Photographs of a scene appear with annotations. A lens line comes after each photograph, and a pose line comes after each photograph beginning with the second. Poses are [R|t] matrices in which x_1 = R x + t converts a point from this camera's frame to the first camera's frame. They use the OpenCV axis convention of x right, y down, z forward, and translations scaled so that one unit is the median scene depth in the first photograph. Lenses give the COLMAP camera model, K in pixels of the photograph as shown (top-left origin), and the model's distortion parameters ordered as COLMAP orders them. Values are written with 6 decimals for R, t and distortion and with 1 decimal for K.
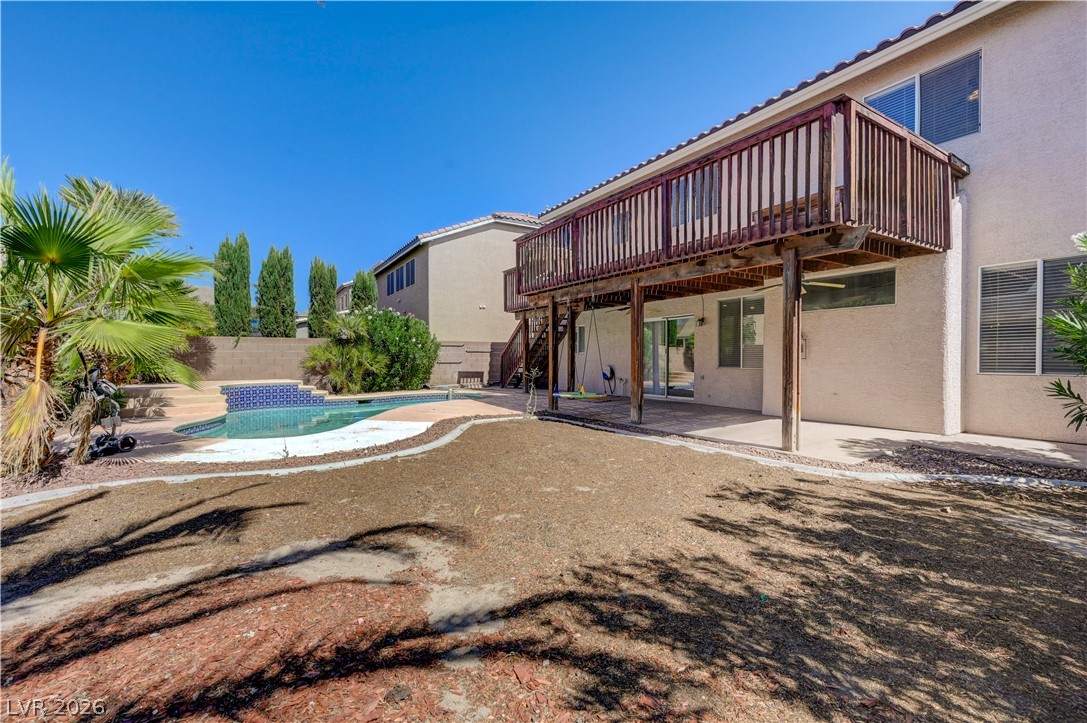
lens RADIAL K [[463.0, 0, 543.5], [0, 463.0, 361.5], [0, 0, 1]] dist [0.000928, 0.000143]
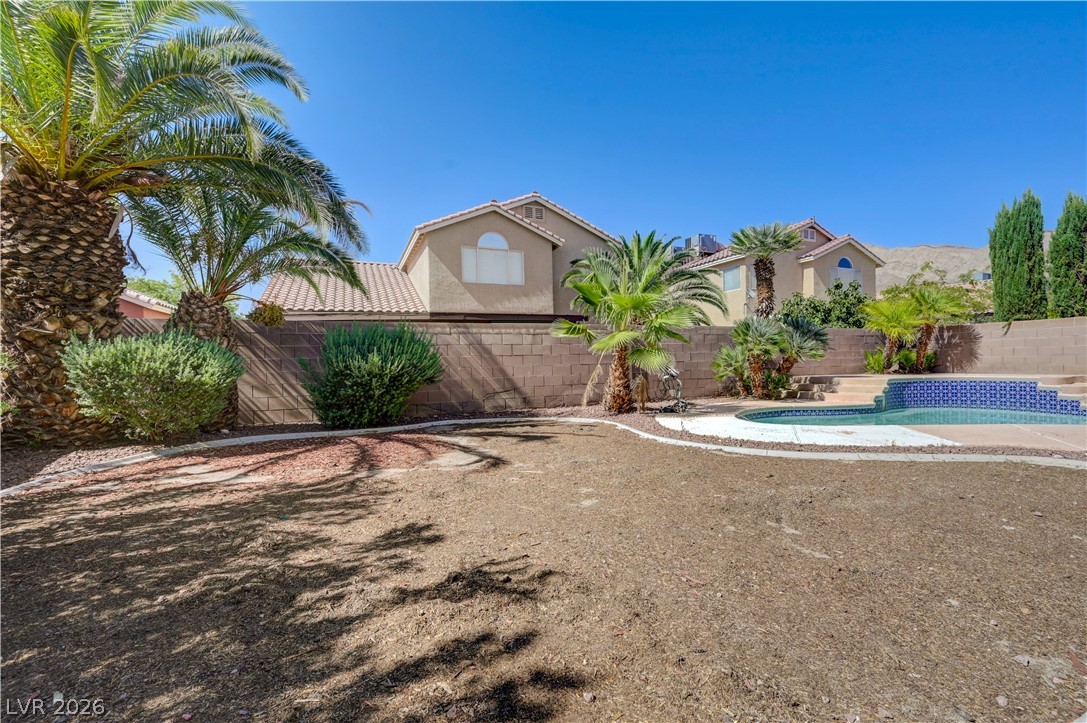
lens RADIAL K [[463.0, 0, 543.5], [0, 463.0, 361.5], [0, 0, 1]] dist [0.000928, 0.000143]
pose [[-0.152422, 0.003229, -0.988310, 0.908618], [0.010893, 0.999939, 0.001587, 0.023905], [0.988255, -0.010524, -0.152448, 1.052763]]
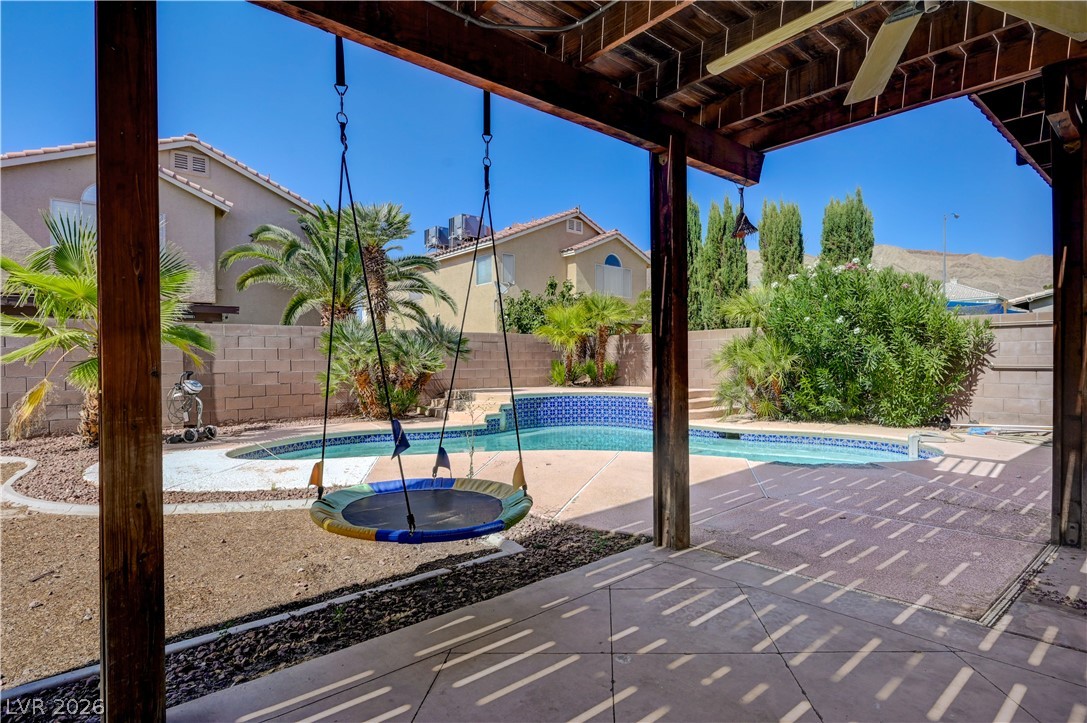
lens RADIAL K [[563.7, 0, 543.5], [0, 563.7, 361.5], [0, 0, 1]] dist [0.000841, 0.000369]
pose [[0.147340, 0.000578, -0.989086, 0.804346], [-0.003055, 0.999995, 0.000130, -0.011426], [0.989081, 0.003003, 0.147341, 2.188672]]
